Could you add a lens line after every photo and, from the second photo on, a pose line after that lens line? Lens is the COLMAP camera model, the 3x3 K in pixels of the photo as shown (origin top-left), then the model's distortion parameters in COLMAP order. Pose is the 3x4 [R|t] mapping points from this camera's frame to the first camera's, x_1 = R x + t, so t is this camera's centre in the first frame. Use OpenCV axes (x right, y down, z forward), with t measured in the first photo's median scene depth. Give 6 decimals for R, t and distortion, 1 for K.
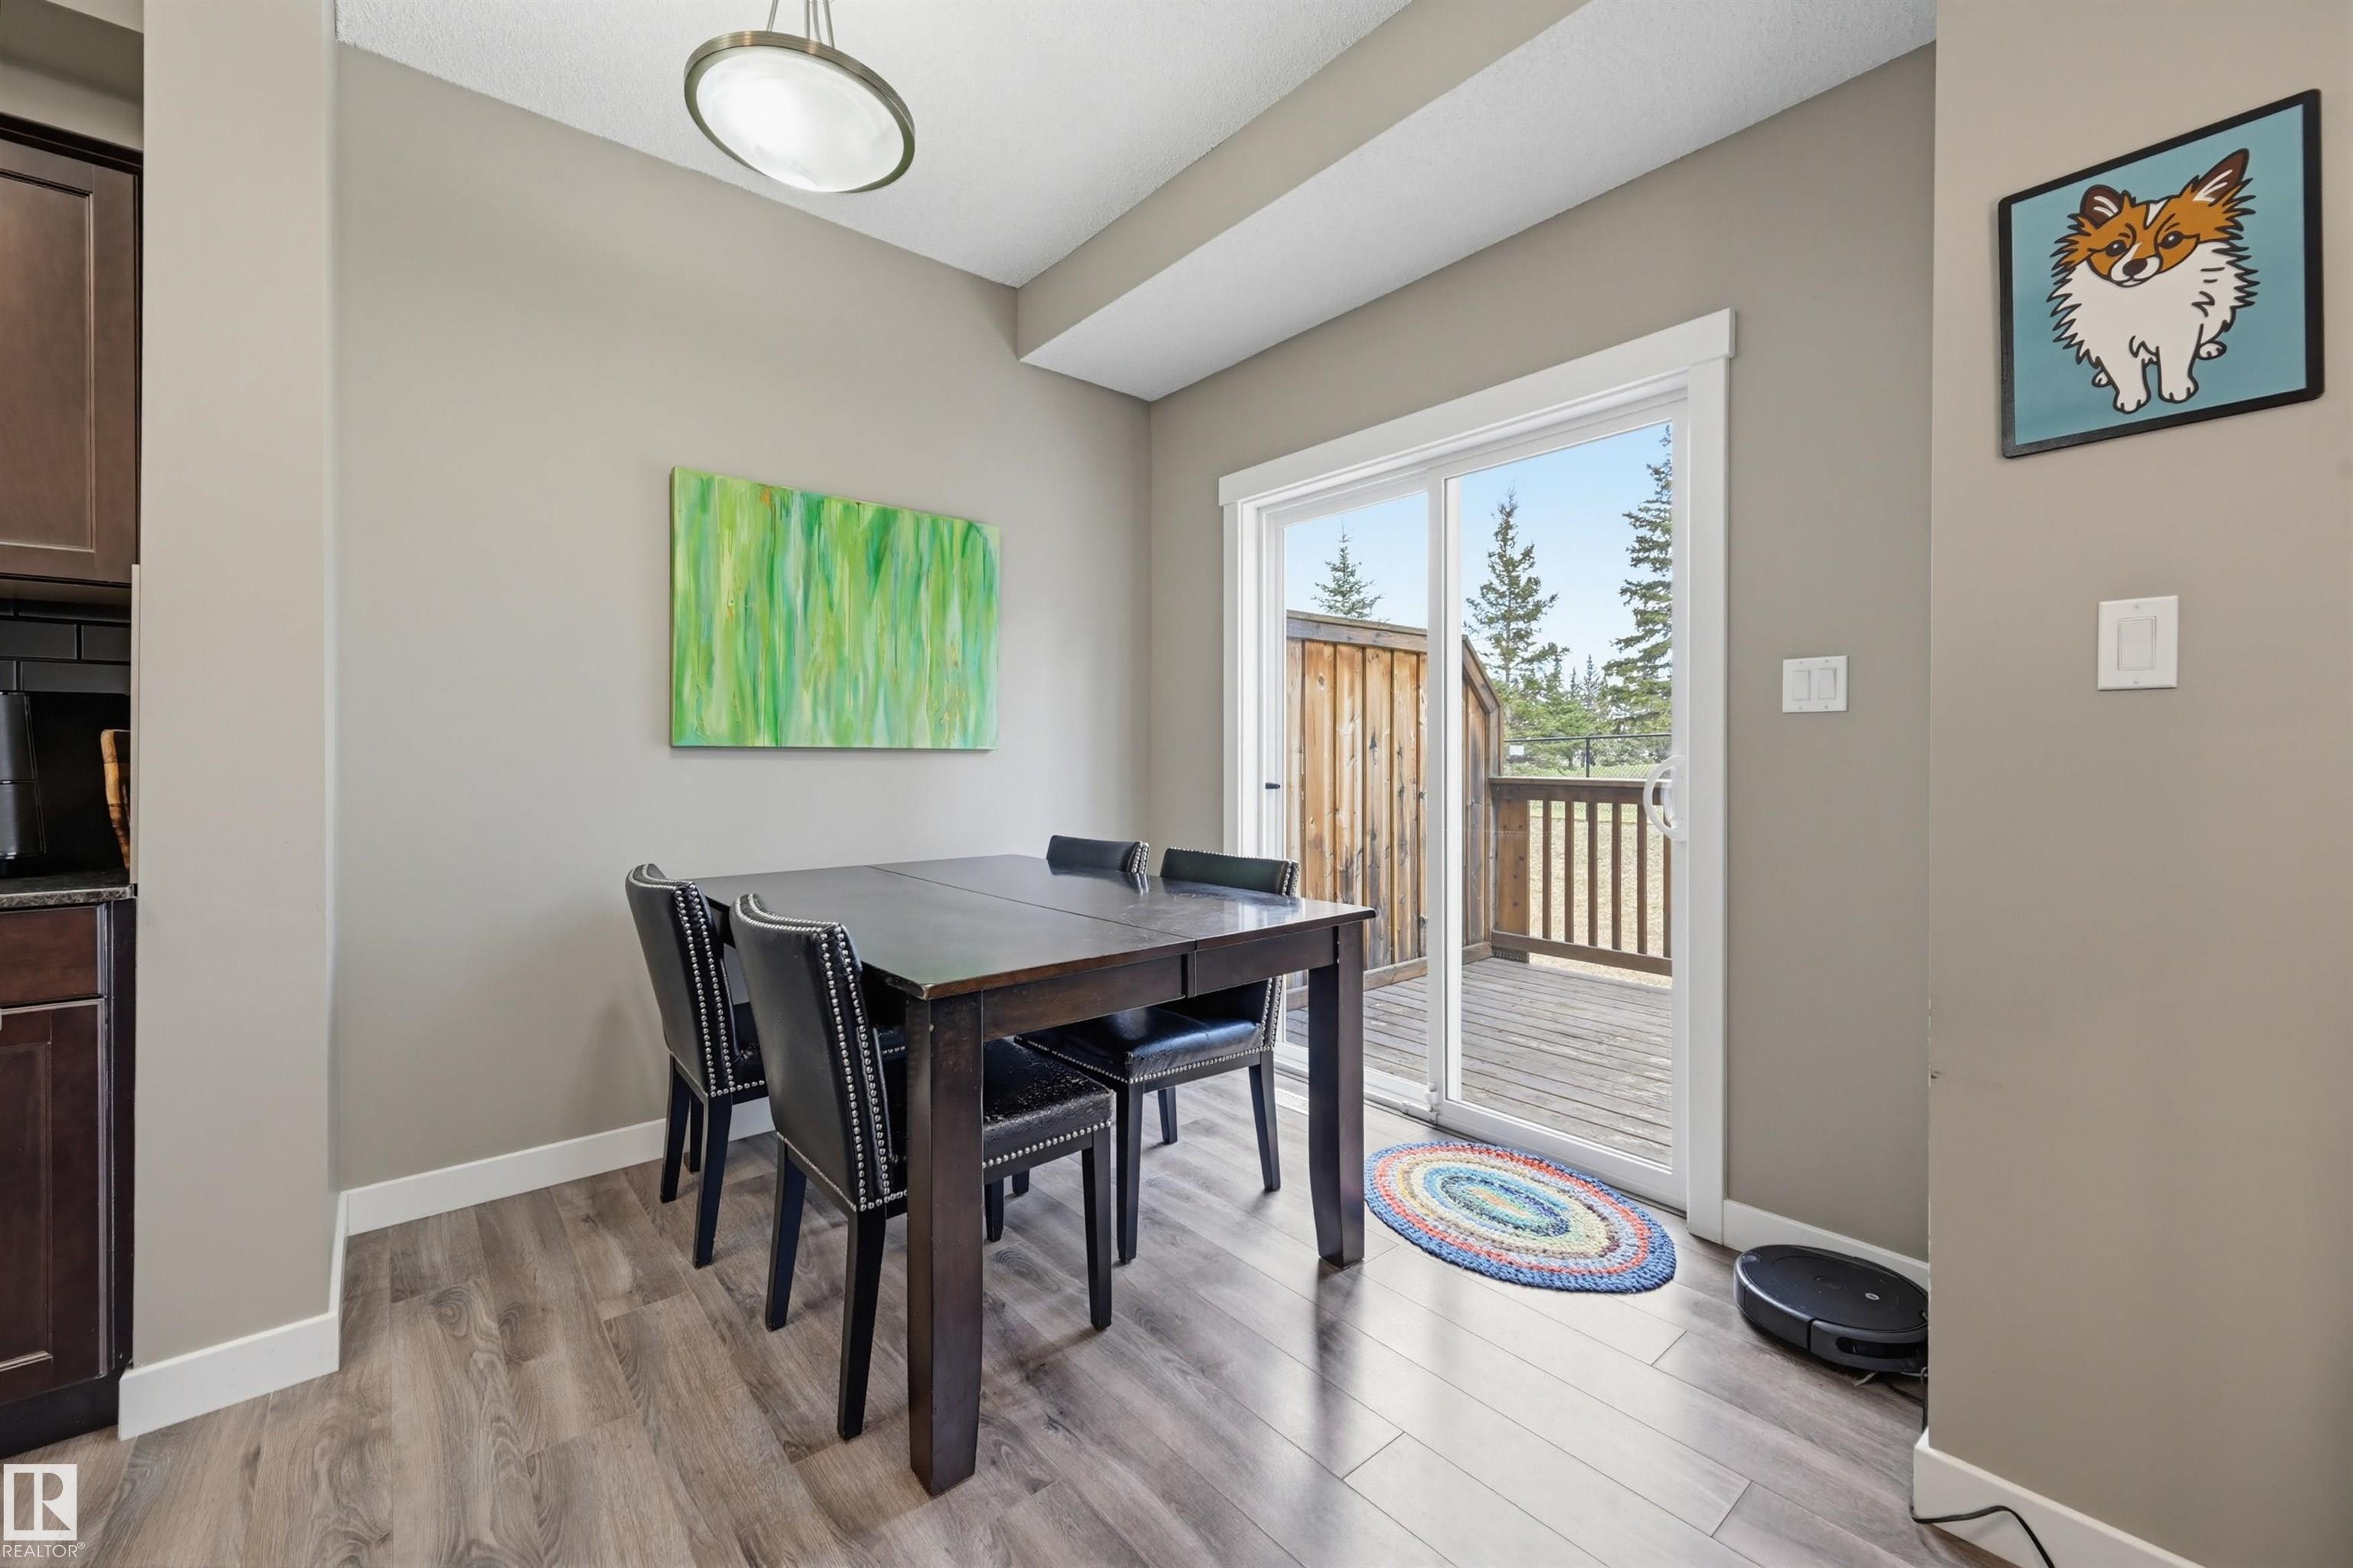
lens RADIAL K [[946.9, 0, 1186.7], [0, 946.9, 753.5], [0, 0, 1]] dist [-0.002162, 0.000541]
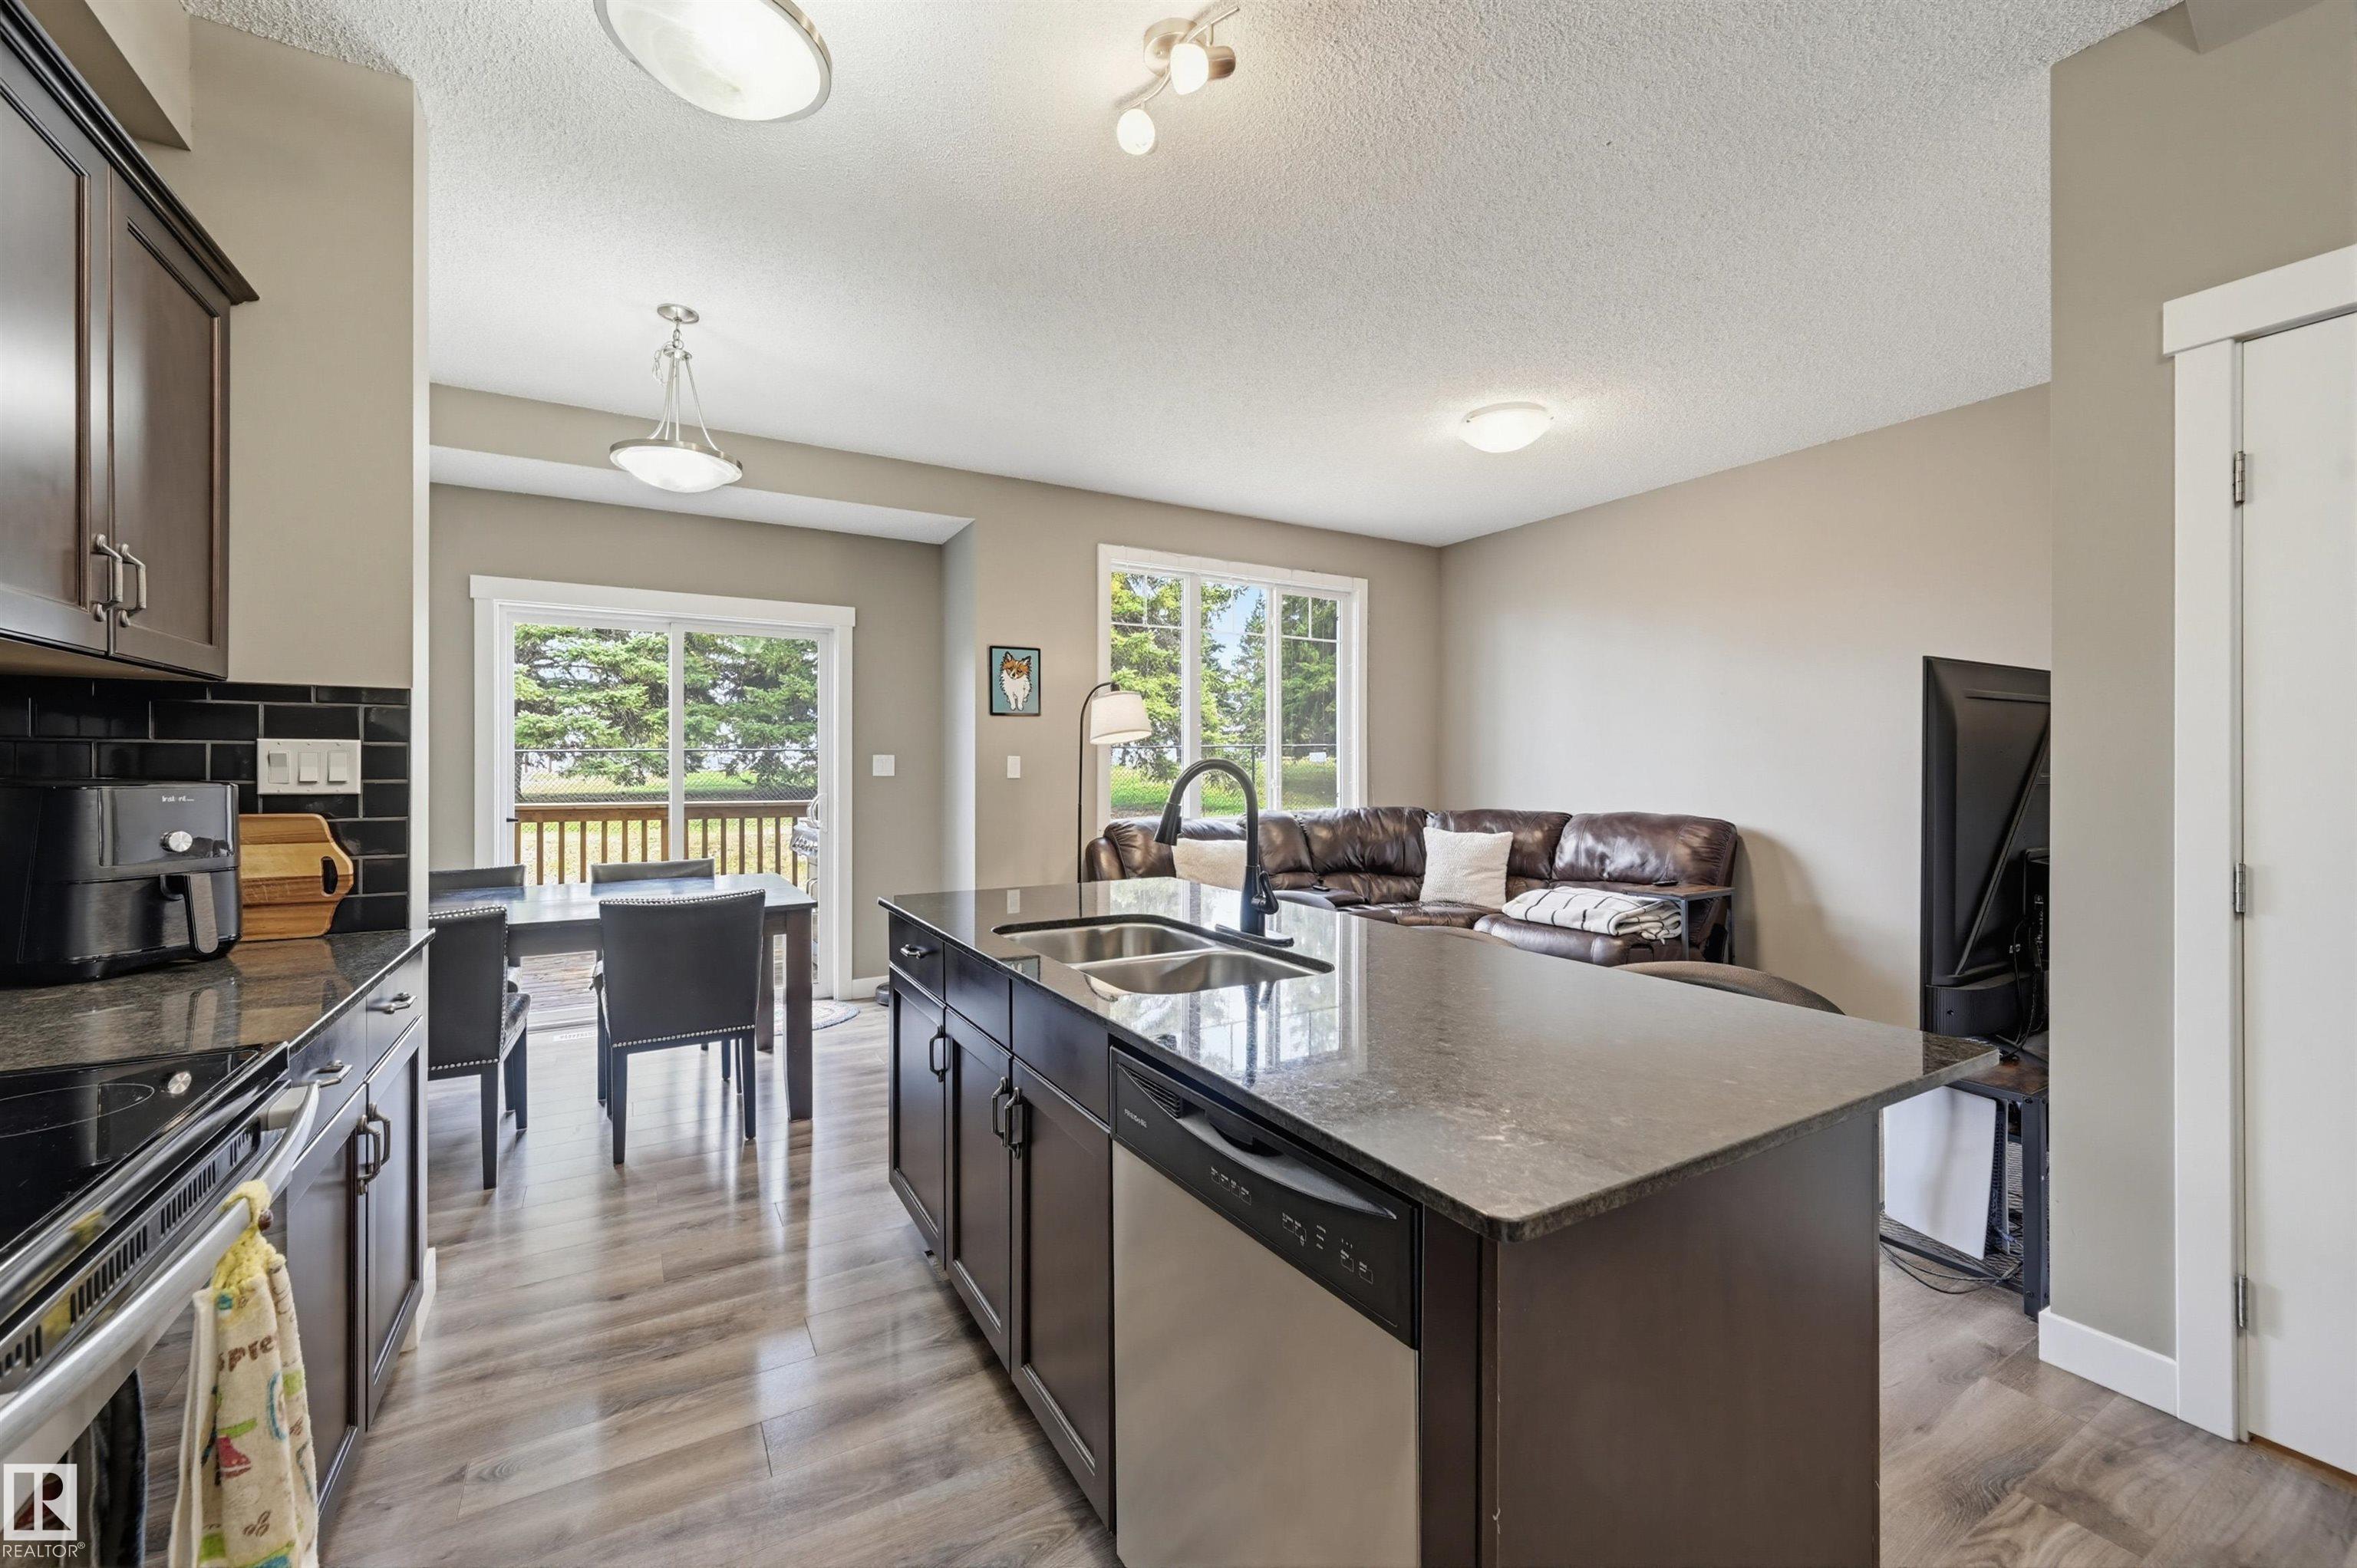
lens RADIAL K [[927.1, 0, 1147.2], [0, 927.1, 767.8], [0, 0, 1]] dist [0.002236, 0.001016]
pose [[0.196691, 0.000457, 0.980465, -1.375583], [-0.005668, 0.999984, 0.000671, -0.058651], [-0.980449, -0.005689, 0.196690, -0.174480]]
